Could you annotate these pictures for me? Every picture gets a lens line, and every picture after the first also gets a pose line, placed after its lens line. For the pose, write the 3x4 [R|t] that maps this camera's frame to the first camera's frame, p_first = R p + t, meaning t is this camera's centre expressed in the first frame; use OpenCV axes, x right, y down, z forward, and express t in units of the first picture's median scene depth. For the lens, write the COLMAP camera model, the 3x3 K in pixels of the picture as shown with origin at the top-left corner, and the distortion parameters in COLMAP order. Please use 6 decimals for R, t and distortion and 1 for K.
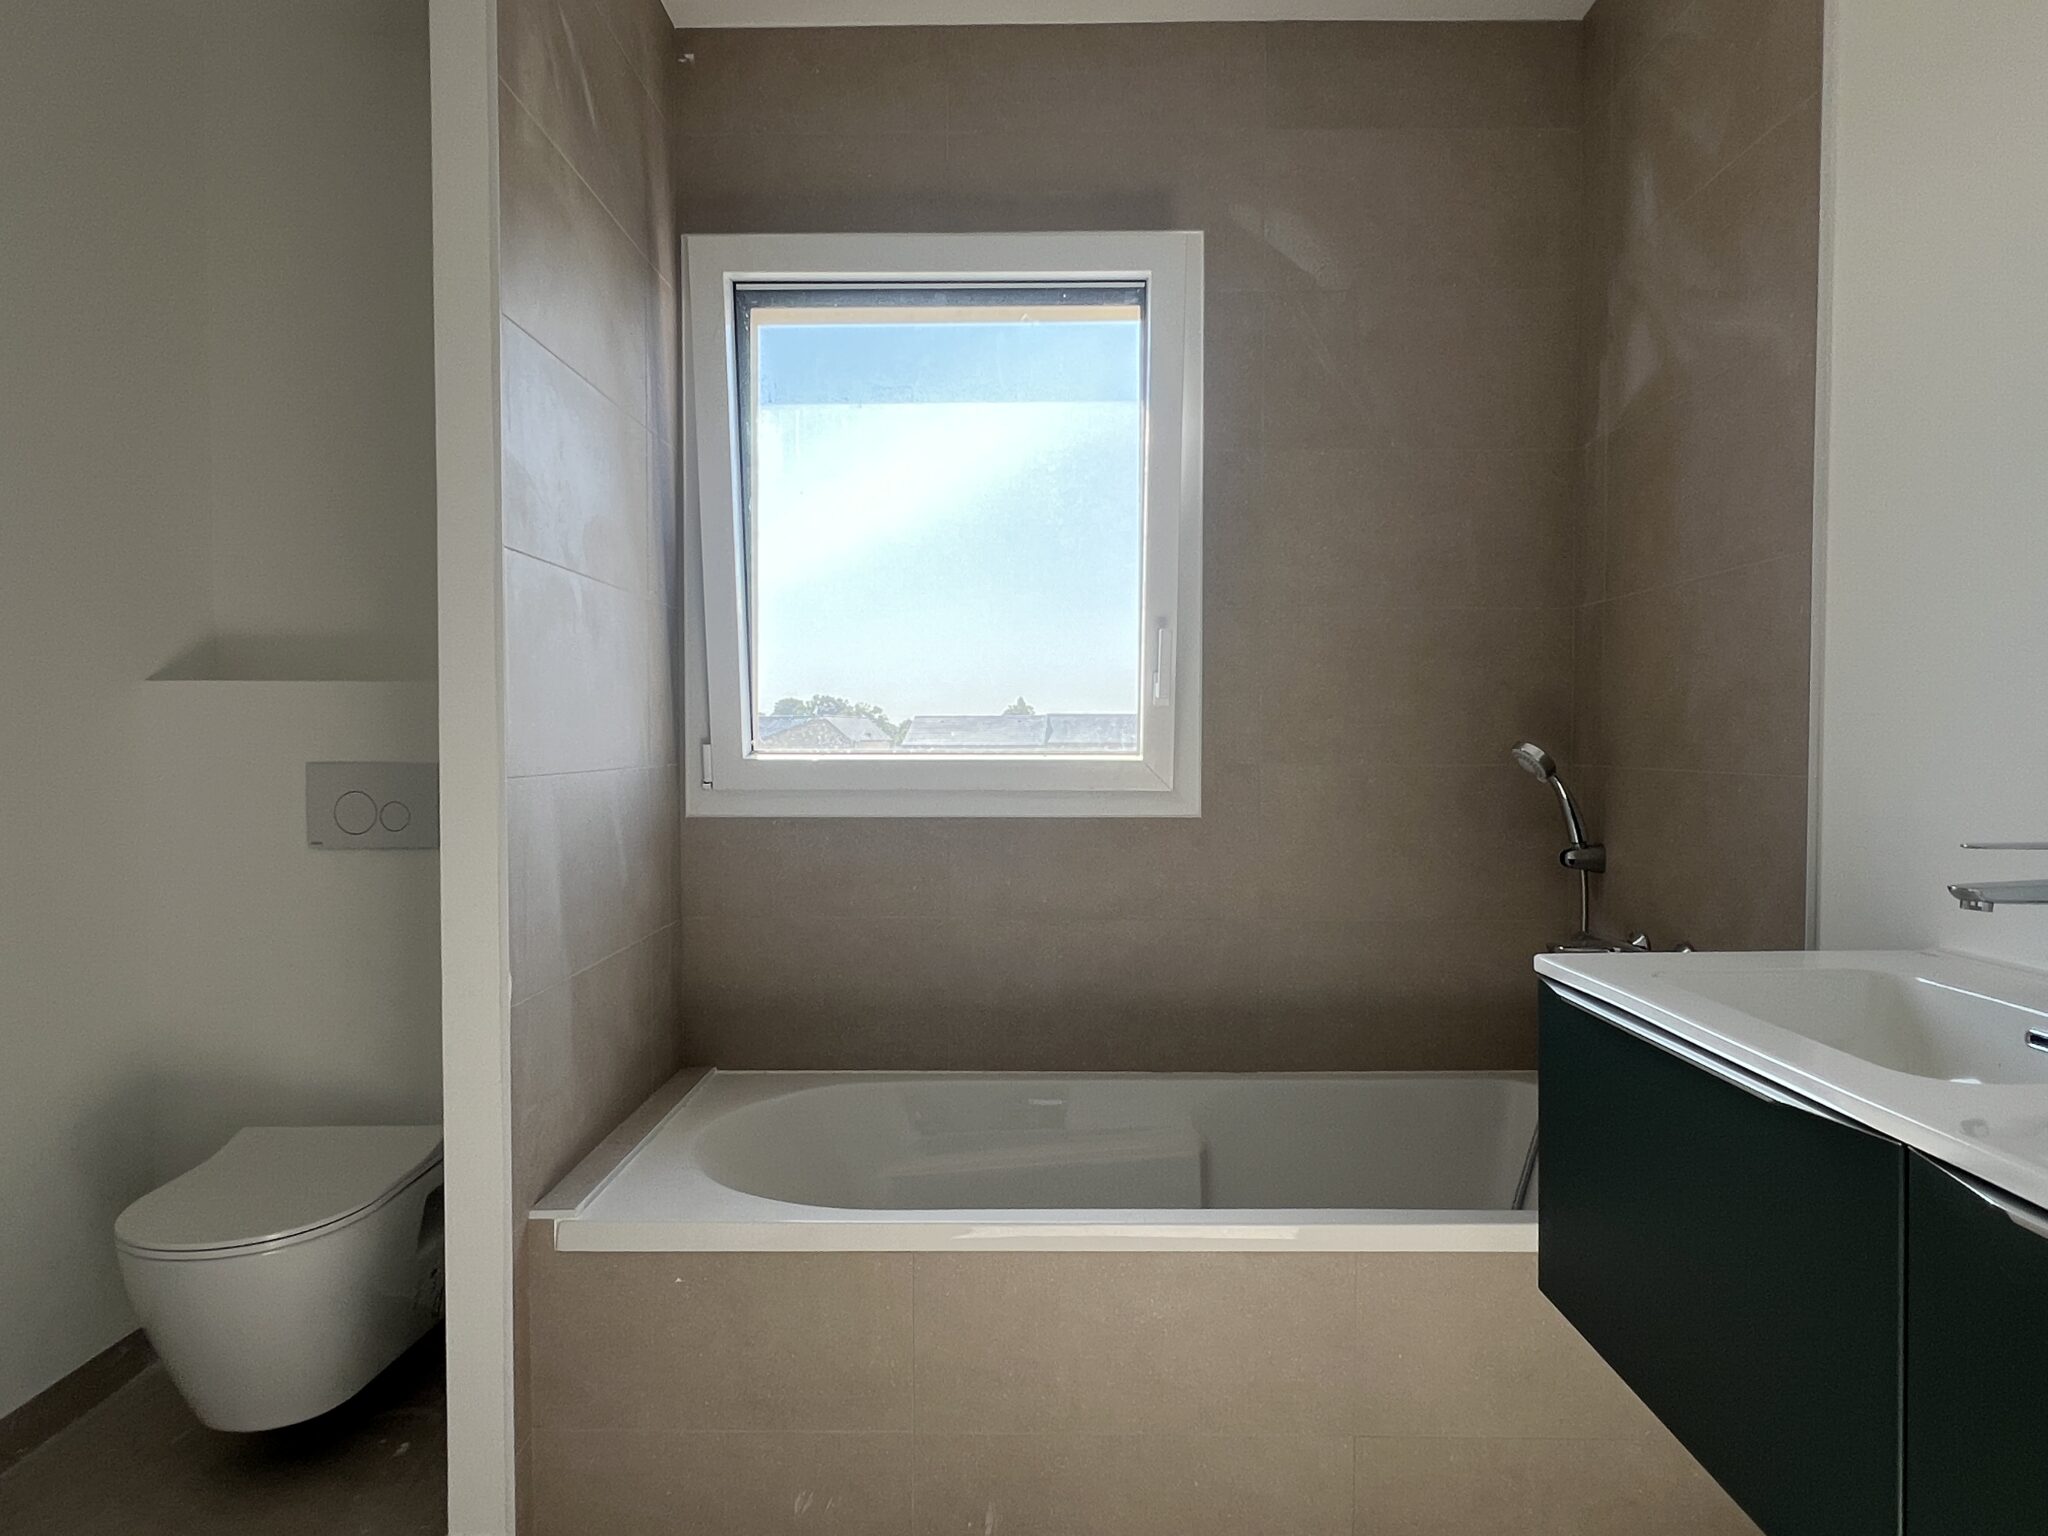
lens RADIAL K [[1201.5, 0, 1019.1], [0, 1201.5, 769.0], [0, 0, 1]] dist [-0.003876, 0.000779]
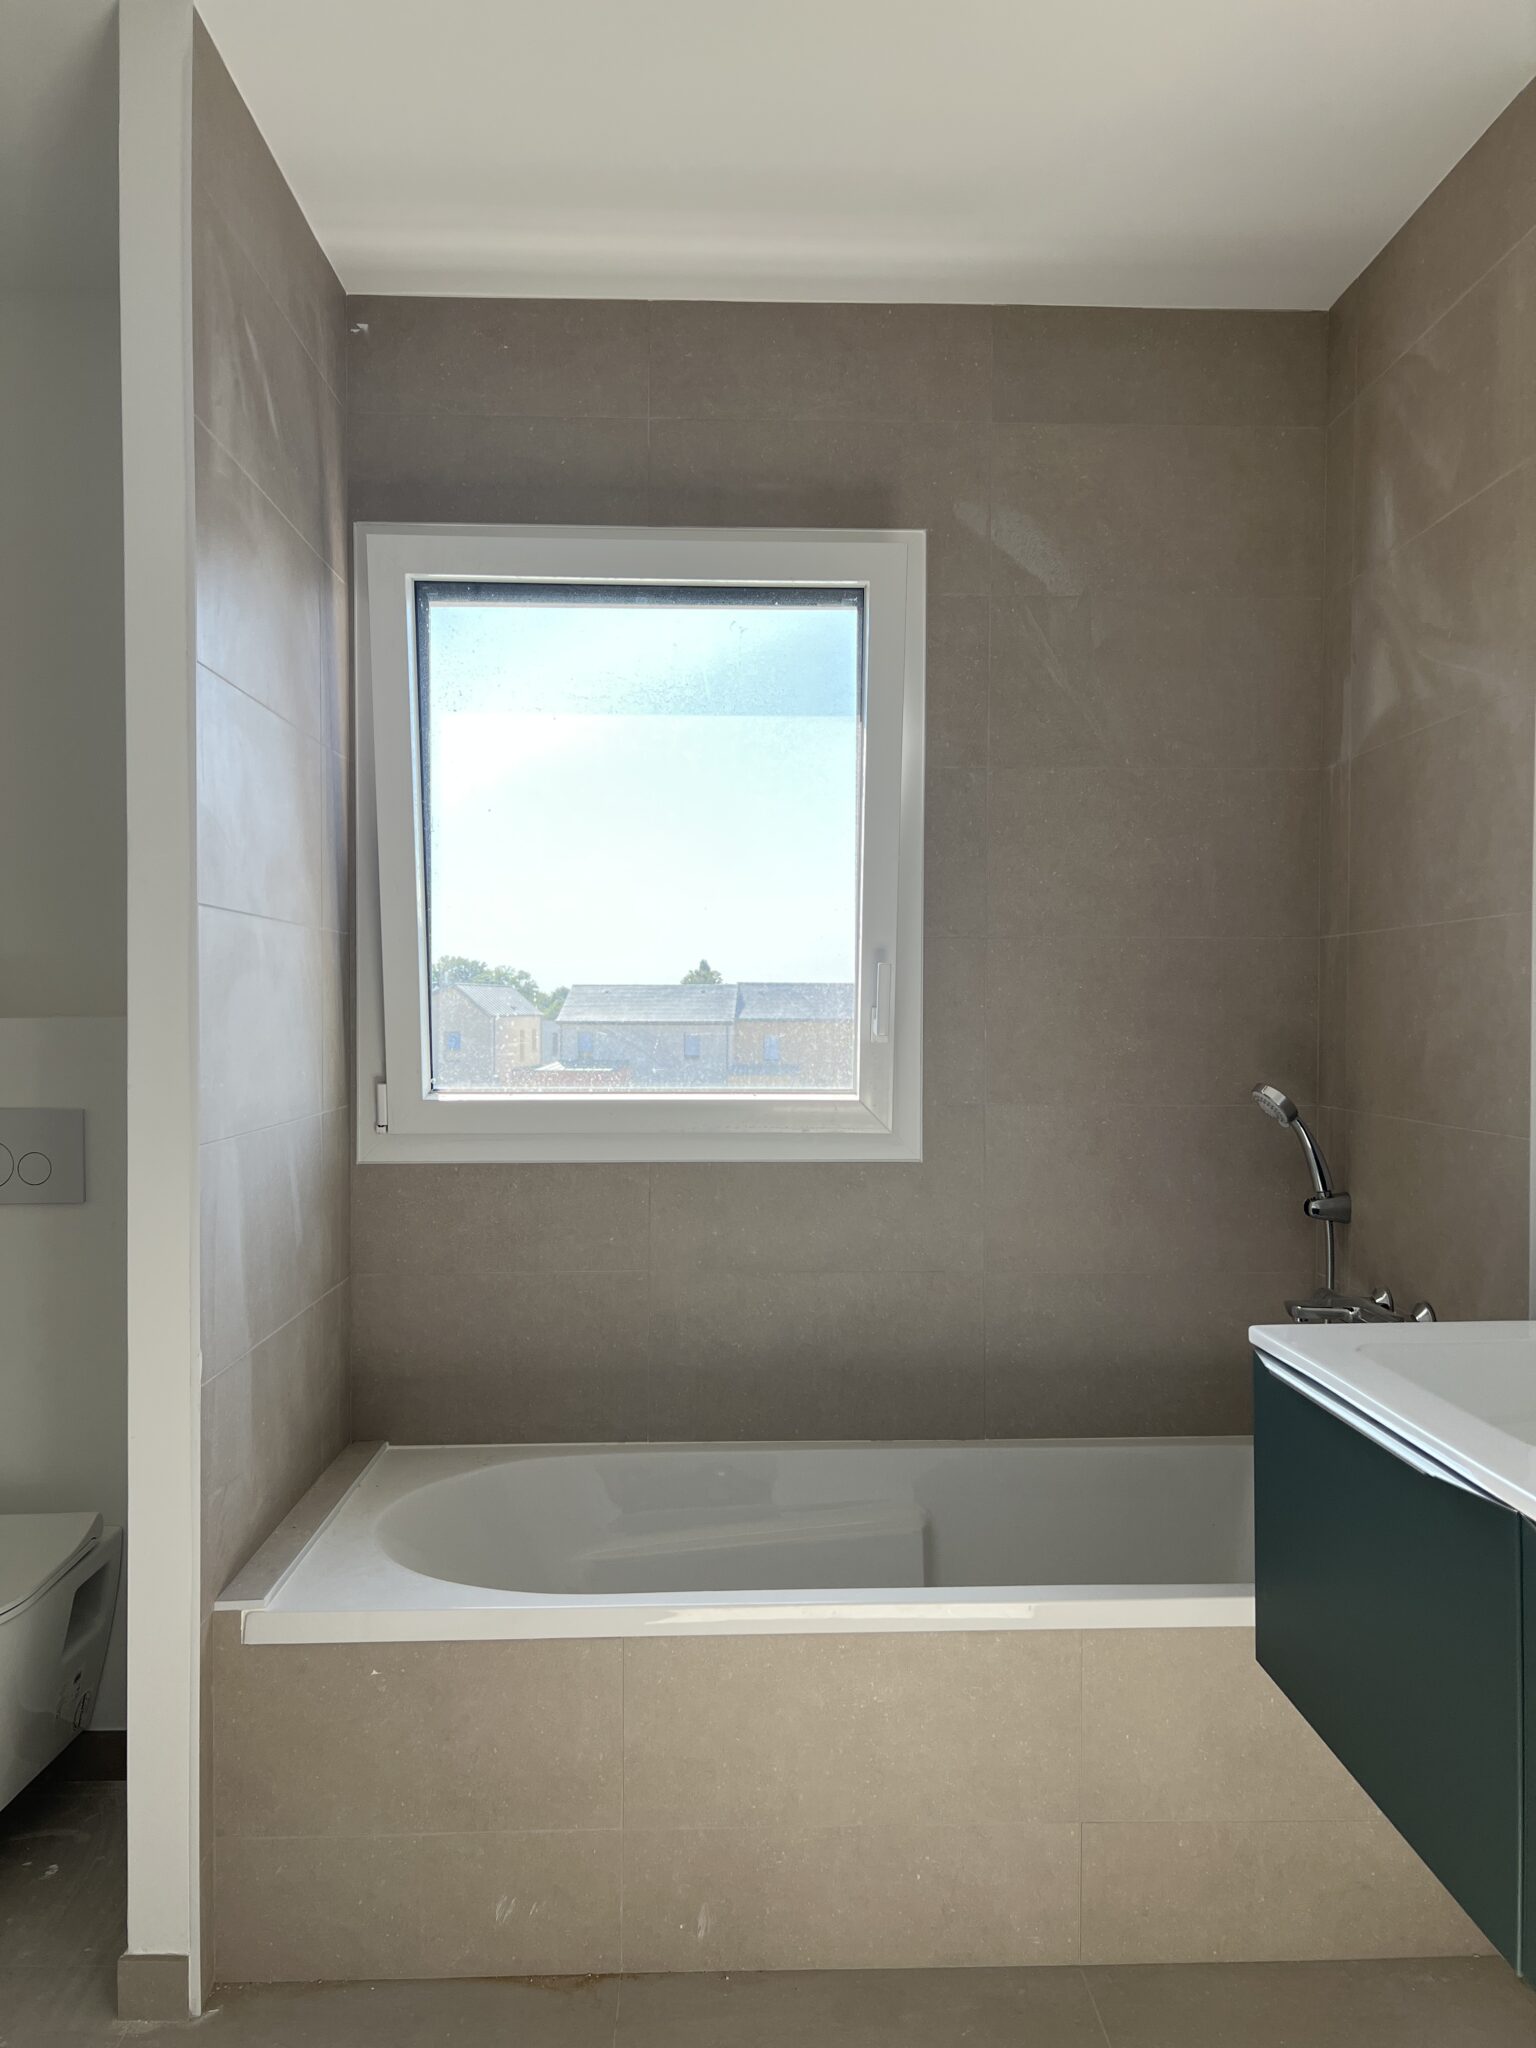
lens RADIAL K [[1531.3, 0, 770.5], [0, 1531.3, 1020.6], [0, 0, 1]] dist [0.038804, -0.040502]
pose [[0.998890, 0.000735, 0.047106, -0.022762], [-0.000132, 0.999918, -0.012797, -0.057005], [-0.047112, 0.012776, 0.998808, -0.184688]]
